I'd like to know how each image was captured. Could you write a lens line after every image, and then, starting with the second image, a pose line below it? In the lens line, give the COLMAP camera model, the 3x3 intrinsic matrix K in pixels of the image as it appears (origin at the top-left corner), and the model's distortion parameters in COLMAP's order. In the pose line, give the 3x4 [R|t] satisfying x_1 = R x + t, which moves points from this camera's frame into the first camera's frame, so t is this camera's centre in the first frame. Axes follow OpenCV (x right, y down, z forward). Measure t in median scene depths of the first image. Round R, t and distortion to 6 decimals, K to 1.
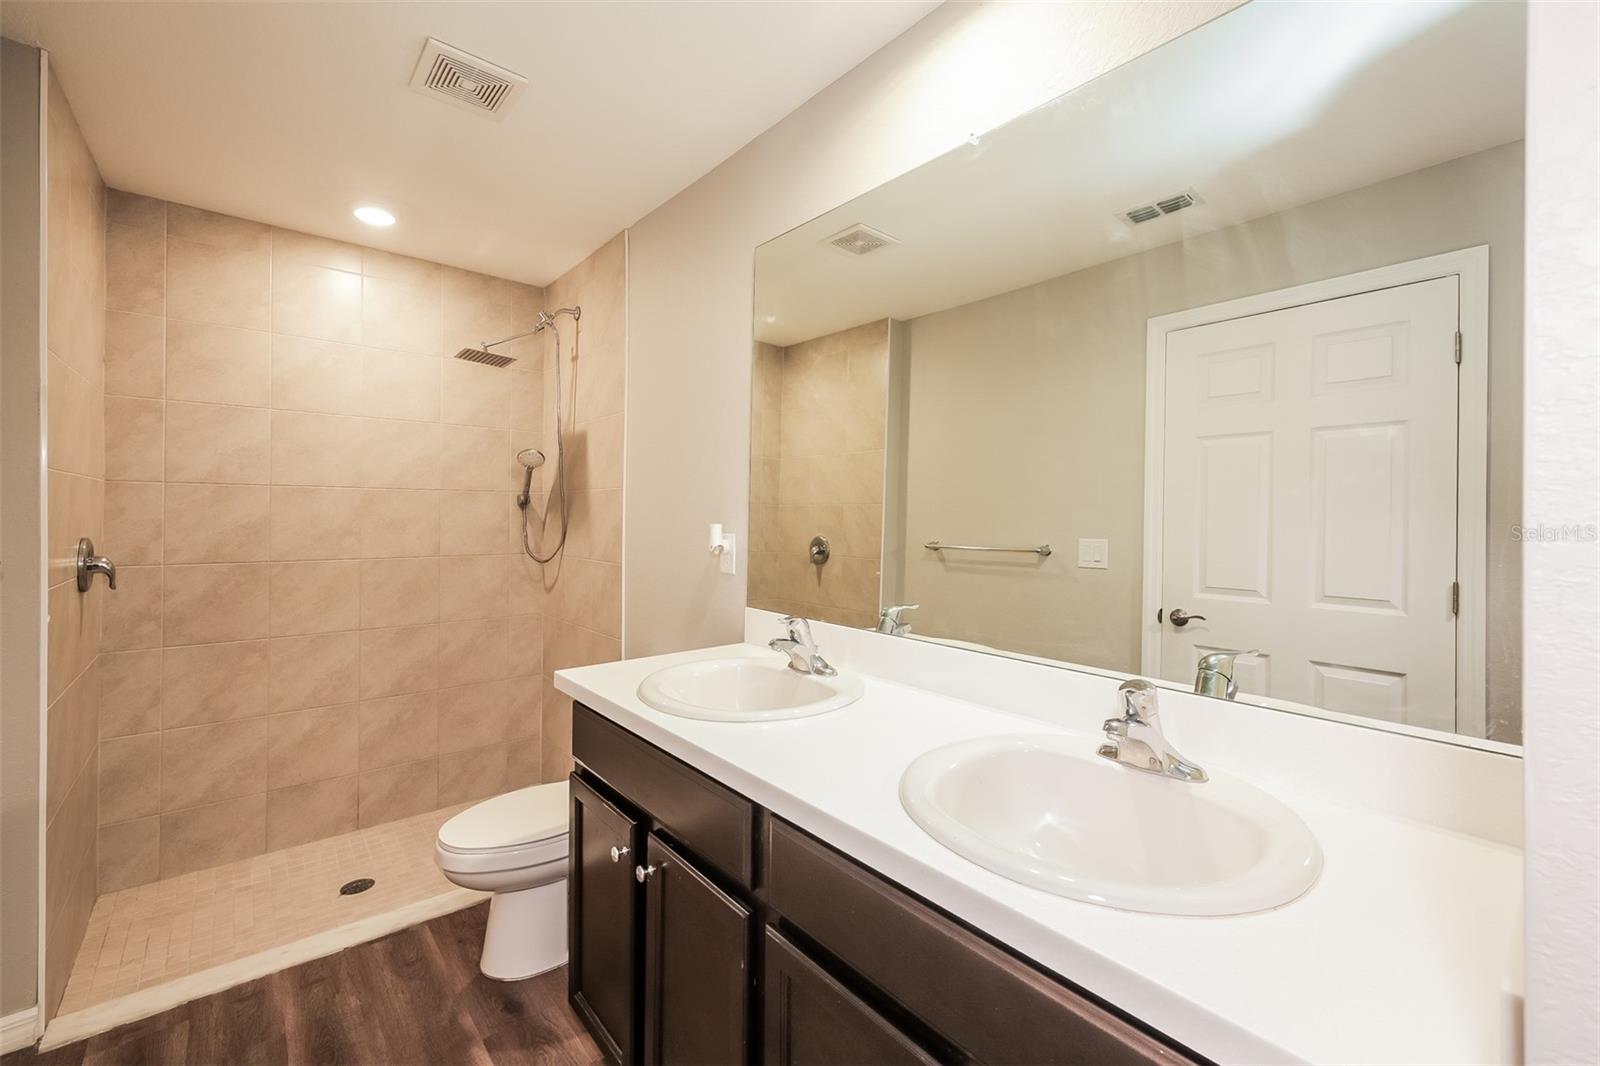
lens RADIAL K [[655.7, 0, 809.9], [0, 655.7, 538.6], [0, 0, 1]] dist [0.000473, 0.000008]
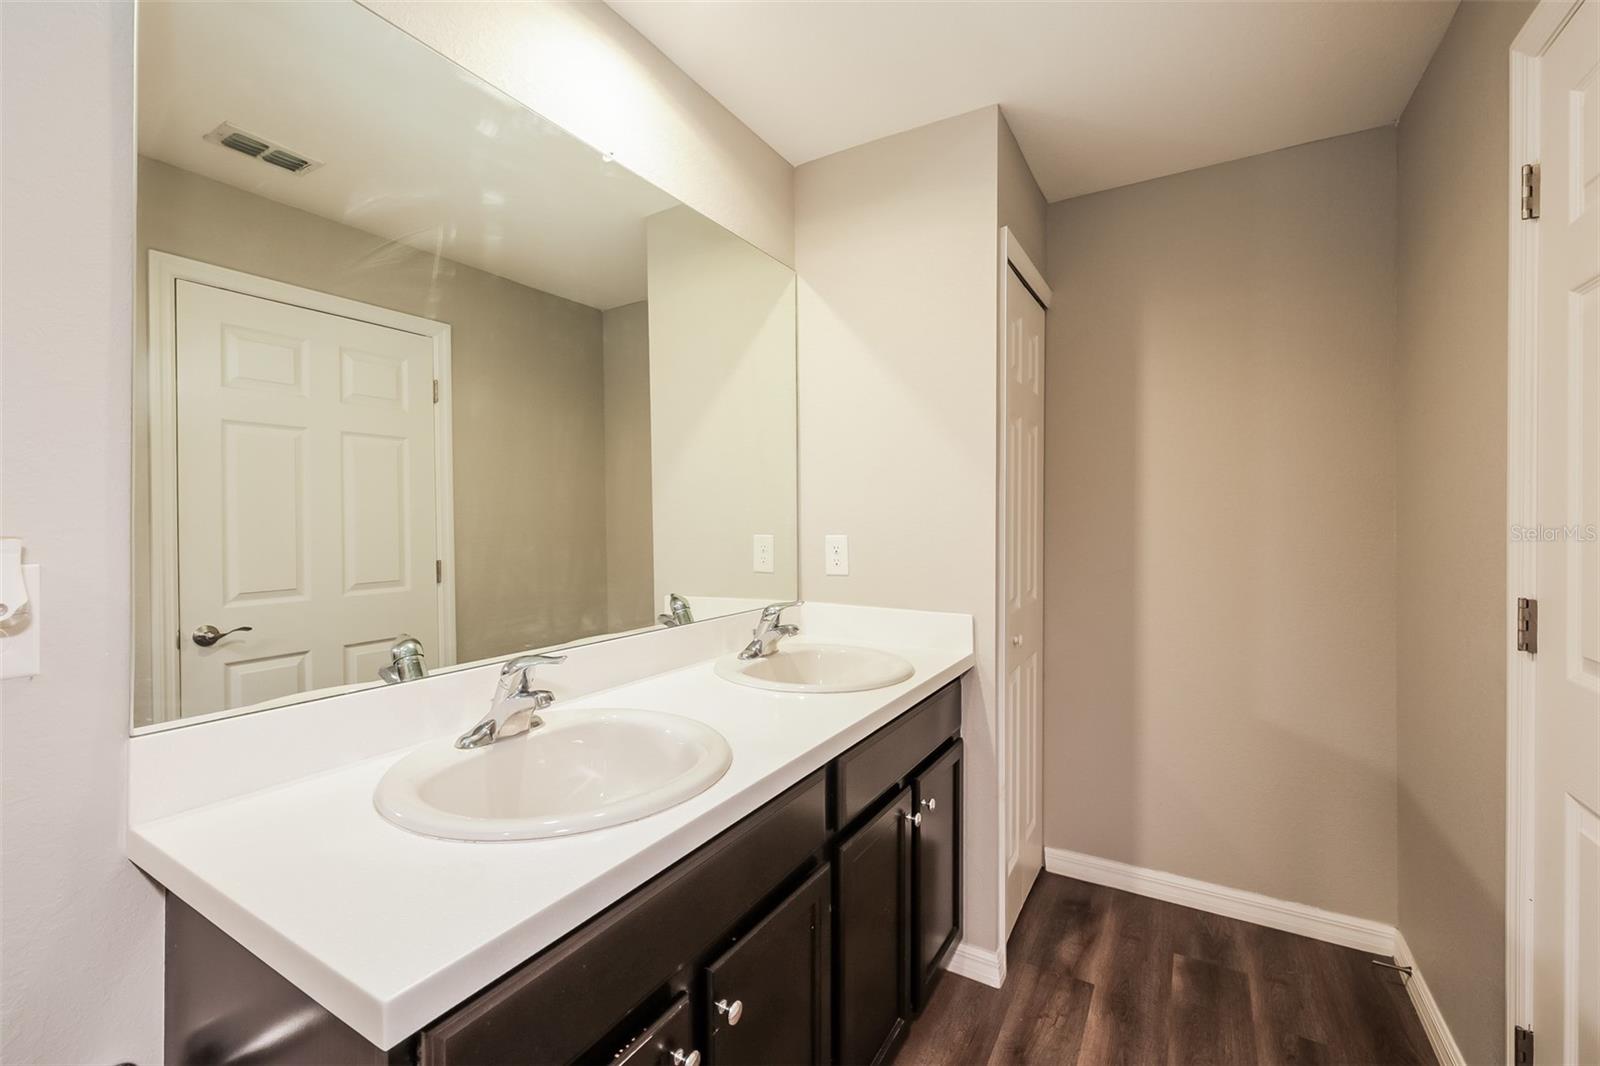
lens RADIAL K [[655.7, 0, 809.9], [0, 655.7, 538.6], [0, 0, 1]] dist [0.000473, 0.000008]
pose [[-0.323440, -0.033440, 0.945658, -0.588617], [0.028864, 0.998562, 0.045183, -0.021631], [-0.945808, 0.041909, -0.322010, 0.710356]]
